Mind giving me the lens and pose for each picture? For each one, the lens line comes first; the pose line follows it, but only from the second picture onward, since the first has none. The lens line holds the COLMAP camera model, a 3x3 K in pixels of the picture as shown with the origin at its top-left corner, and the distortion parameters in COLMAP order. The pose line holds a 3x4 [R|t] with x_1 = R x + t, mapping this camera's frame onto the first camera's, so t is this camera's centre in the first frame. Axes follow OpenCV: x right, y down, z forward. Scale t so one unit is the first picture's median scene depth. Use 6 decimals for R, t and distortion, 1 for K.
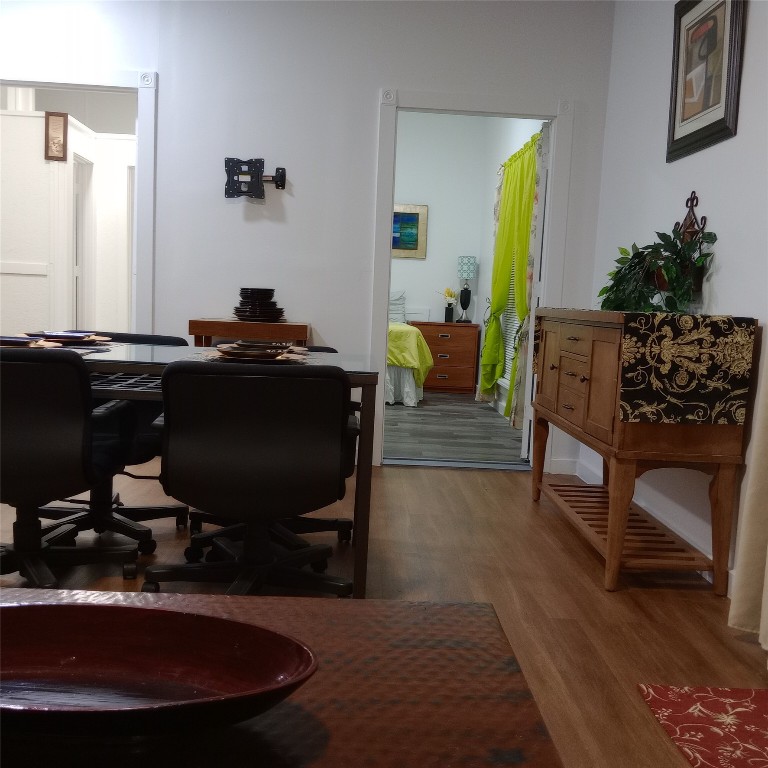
lens RADIAL K [[844.3, 0, 380.1], [0, 844.3, 384.6], [0, 0, 1]] dist [0.026944, 0.000000]
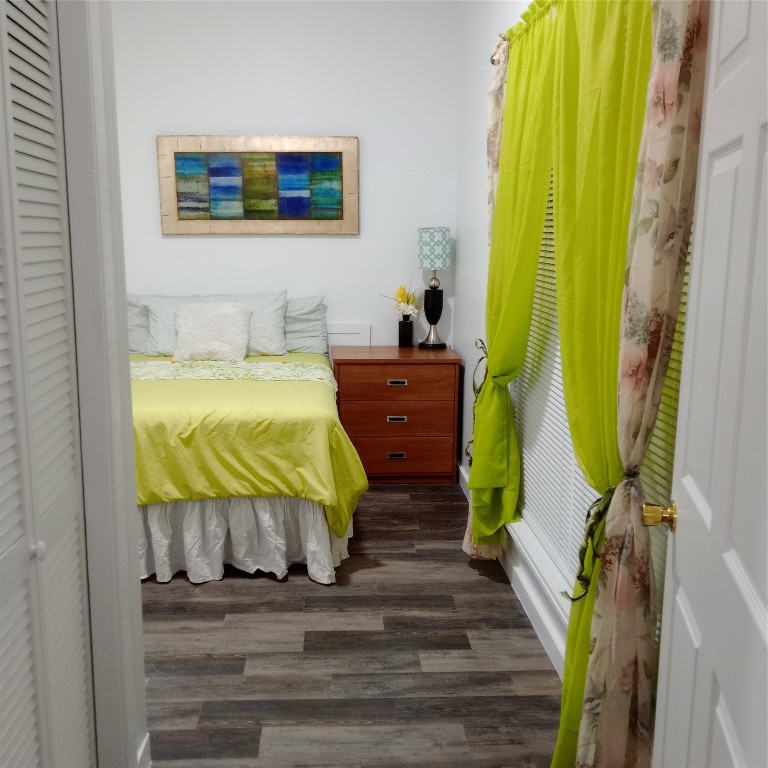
lens RADIAL K [[844.3, 0, 388.1], [0, 844.3, 384.8], [0, 0, 1]] dist [0.026944, 0.000000]
pose [[0.998485, -0.043936, 0.033112, 0.051783], [0.041250, 0.996112, 0.077847, -0.097037], [-0.036403, -0.076364, 0.996415, 0.456066]]
